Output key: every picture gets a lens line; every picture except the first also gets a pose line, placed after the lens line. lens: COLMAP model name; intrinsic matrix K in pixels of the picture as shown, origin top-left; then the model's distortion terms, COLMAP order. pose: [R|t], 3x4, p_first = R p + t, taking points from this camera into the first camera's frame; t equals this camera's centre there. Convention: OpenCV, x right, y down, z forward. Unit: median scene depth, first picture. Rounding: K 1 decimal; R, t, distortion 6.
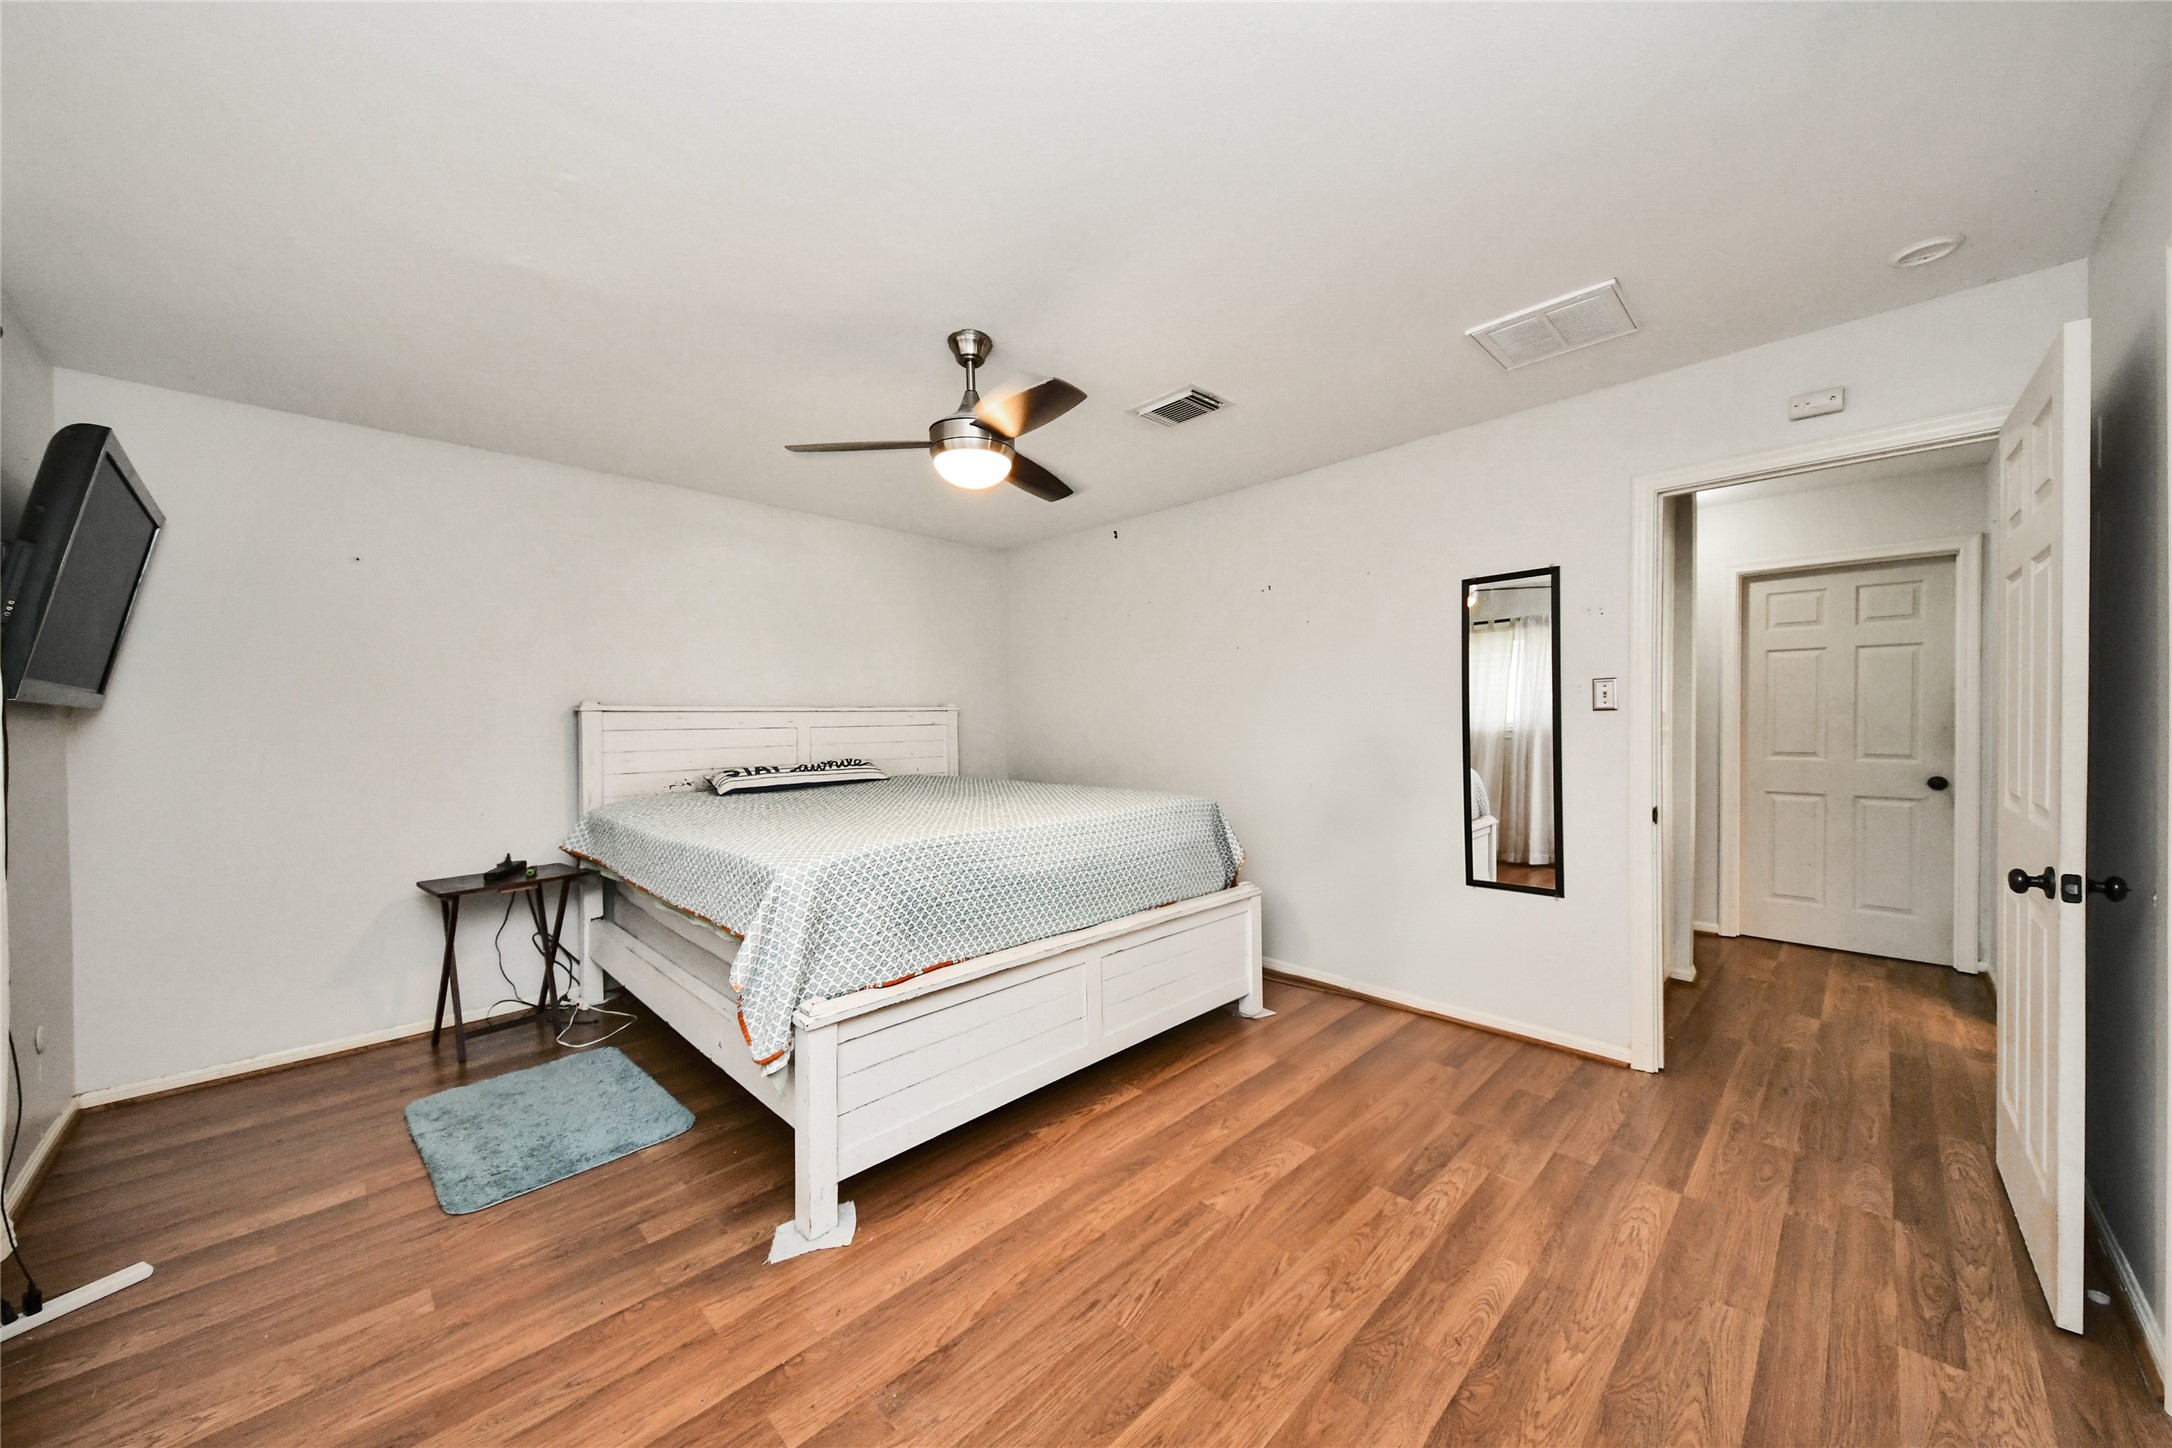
lens RADIAL K [[773.6, 0, 1070.7], [0, 773.6, 725.2], [0, 0, 1]] dist [0.048955, -0.017538]
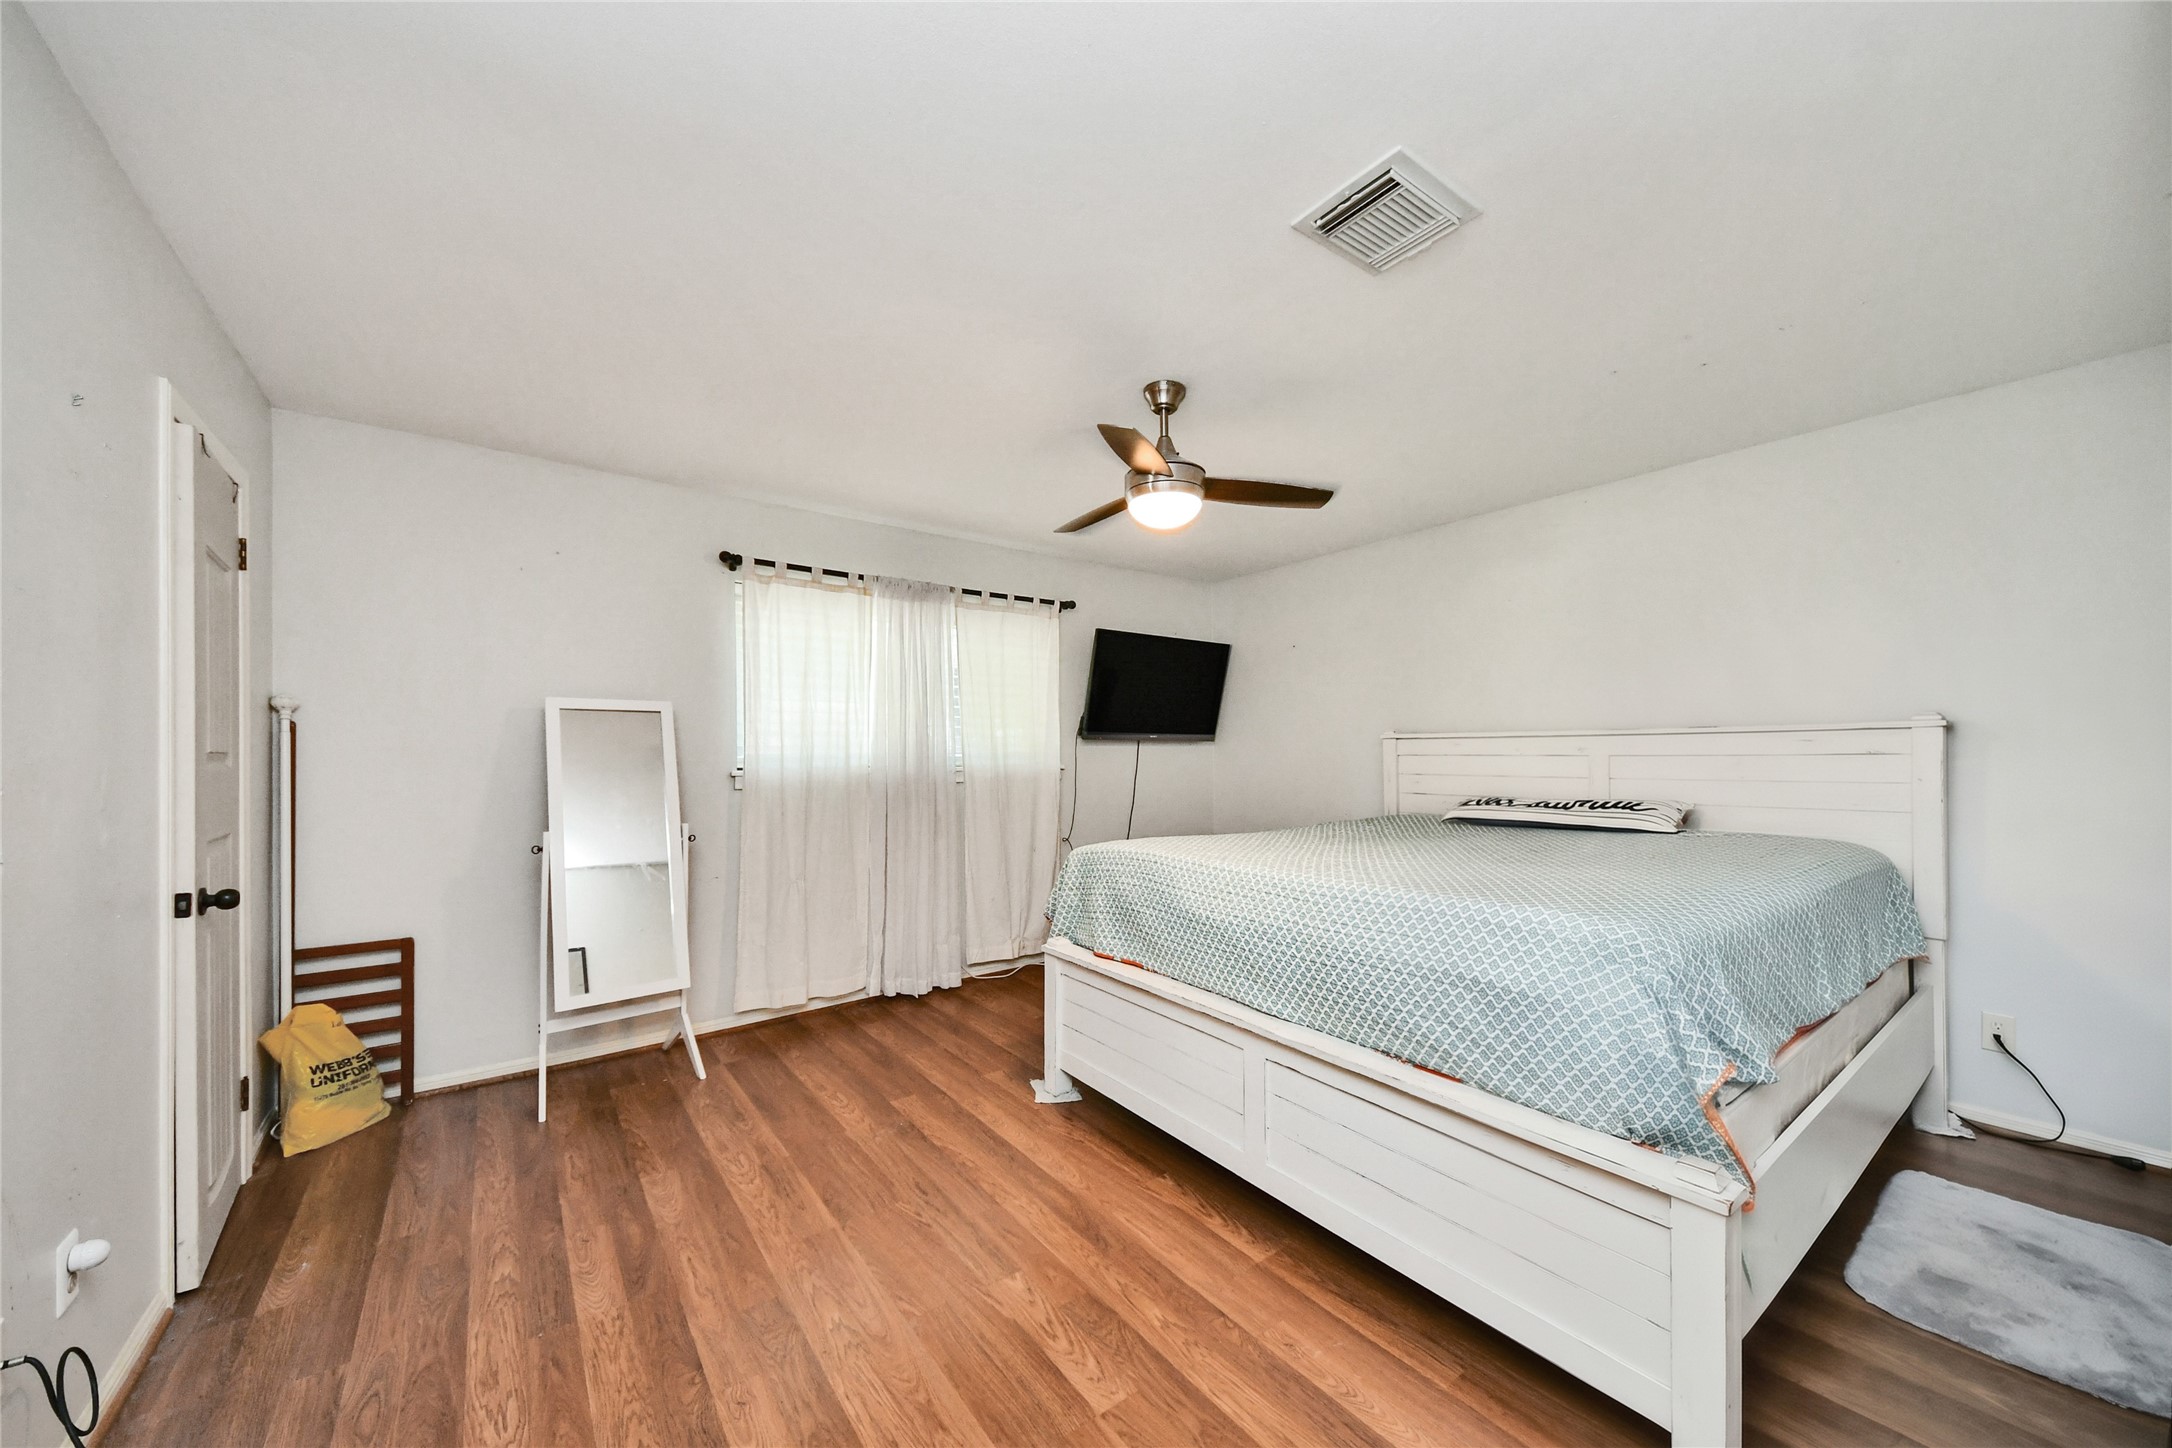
lens RADIAL K [[779.1, 0, 1088.8], [0, 779.1, 744.8], [0, 0, 1]] dist [0.063154, -0.018358]
pose [[-0.128337, 0.009856, -0.991682, 1.021163], [-0.006400, 0.999922, 0.010766, -0.026759], [0.991710, 0.007728, -0.128264, 1.122745]]
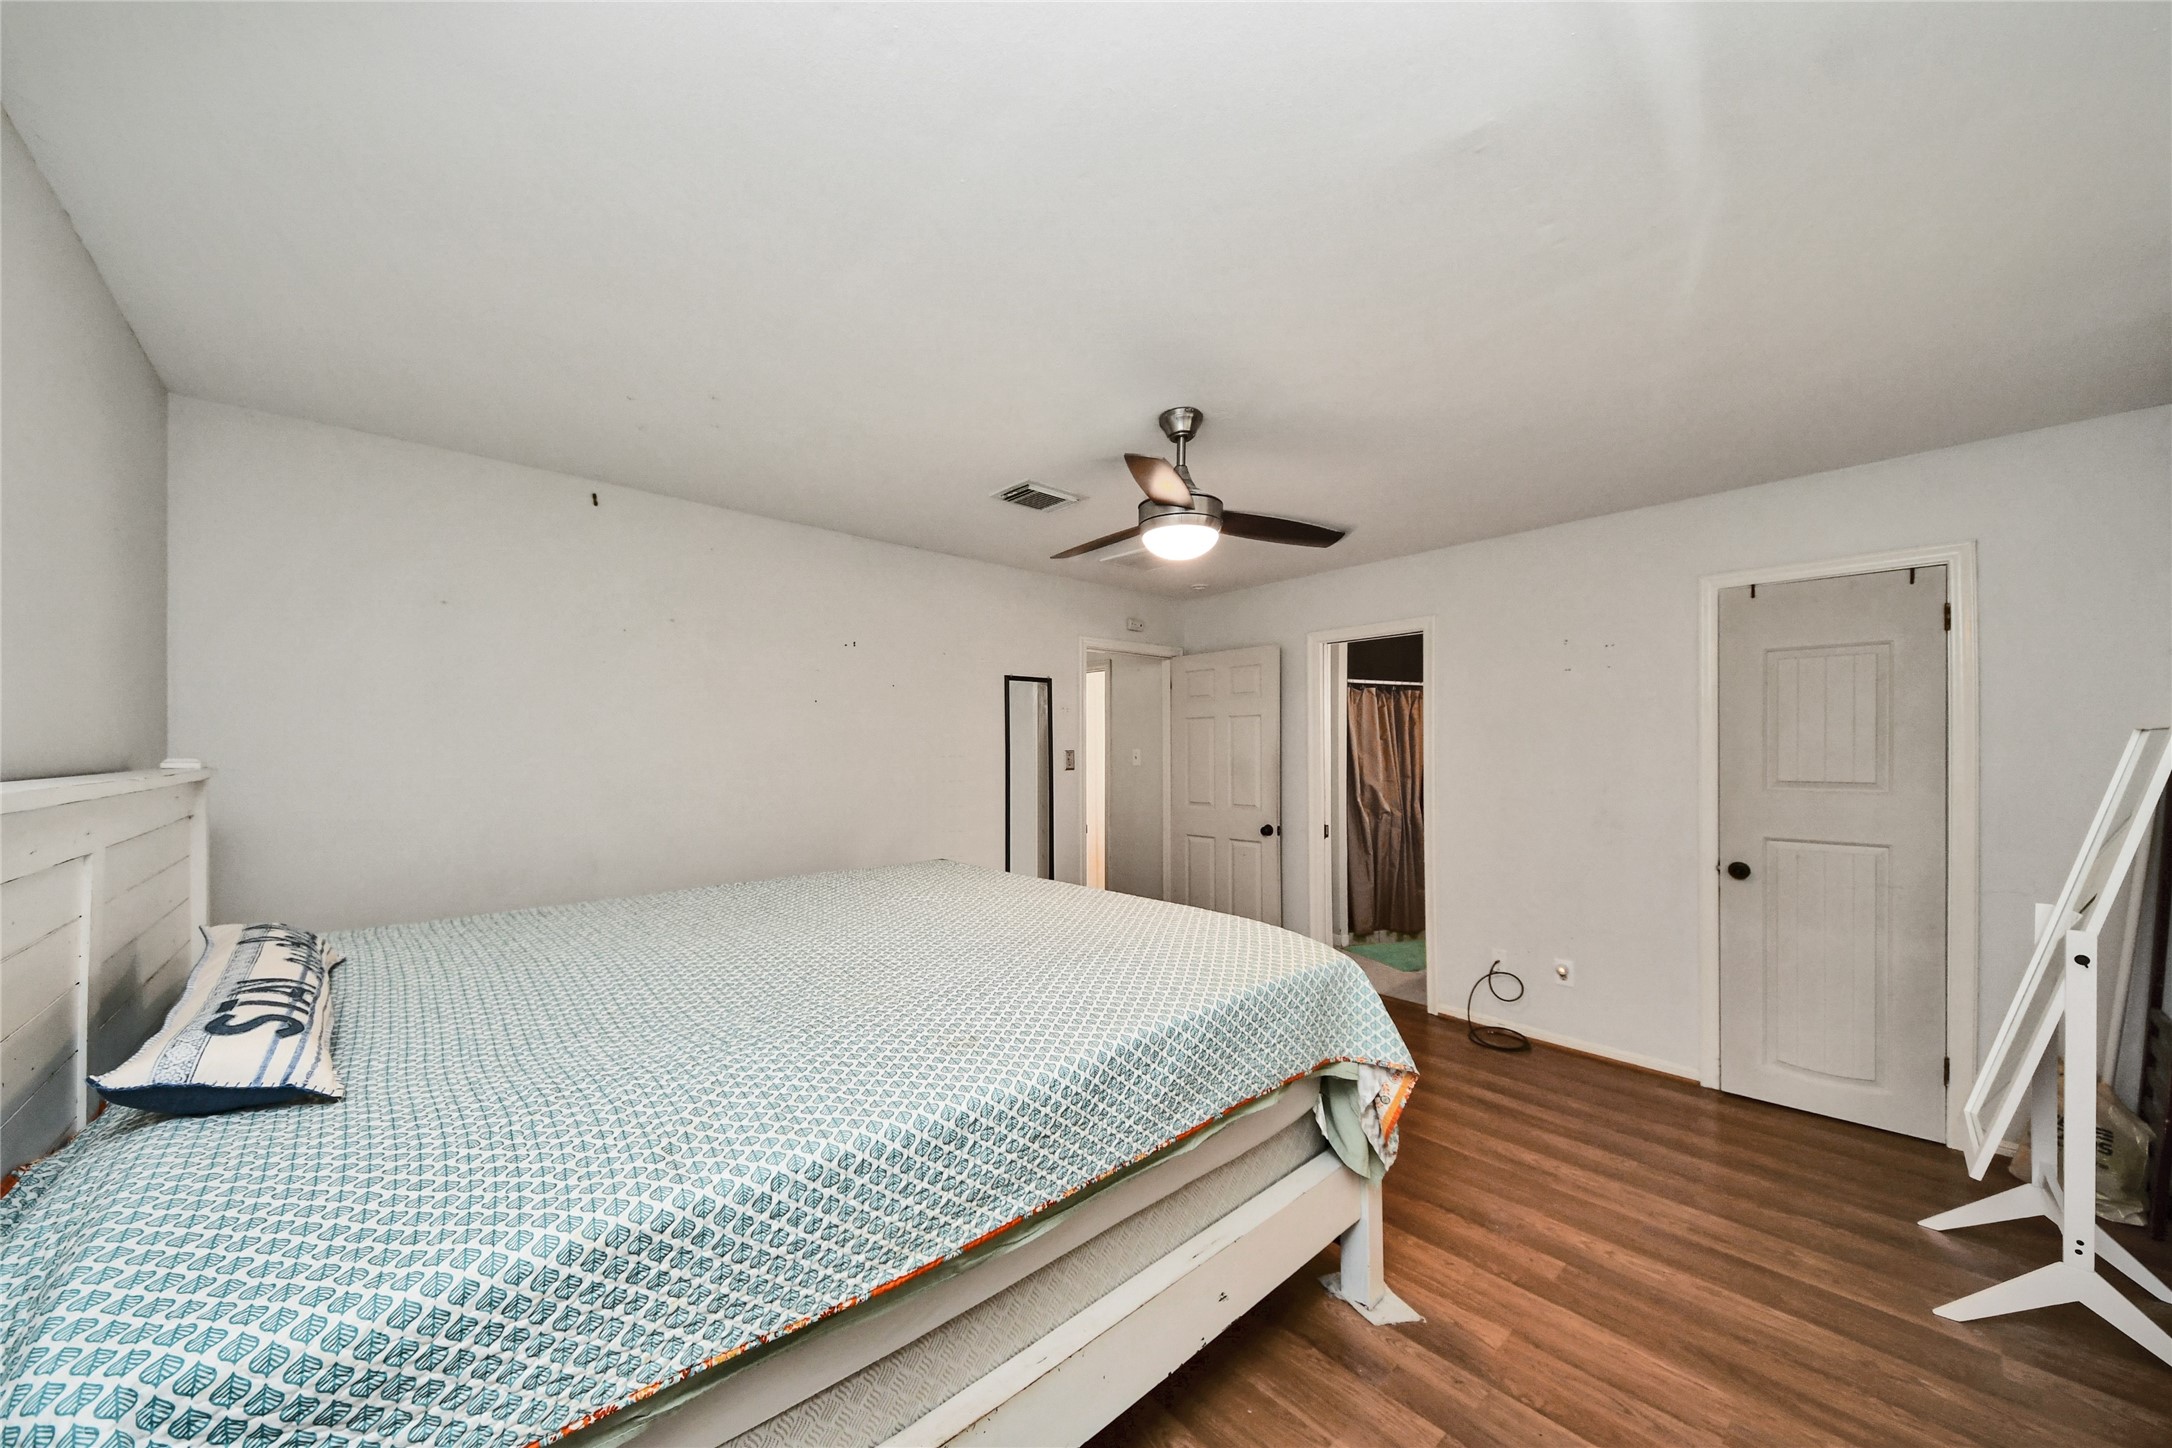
lens RADIAL K [[768.4, 0, 1099.0], [0, 768.4, 732.7], [0, 0, 1]] dist [0.000648, 0.000017]
pose [[0.013310, 0.047407, 0.998787, -1.208618], [0.007600, 0.998842, -0.047511, -0.032287], [-0.999883, 0.008223, 0.012934, 1.189240]]
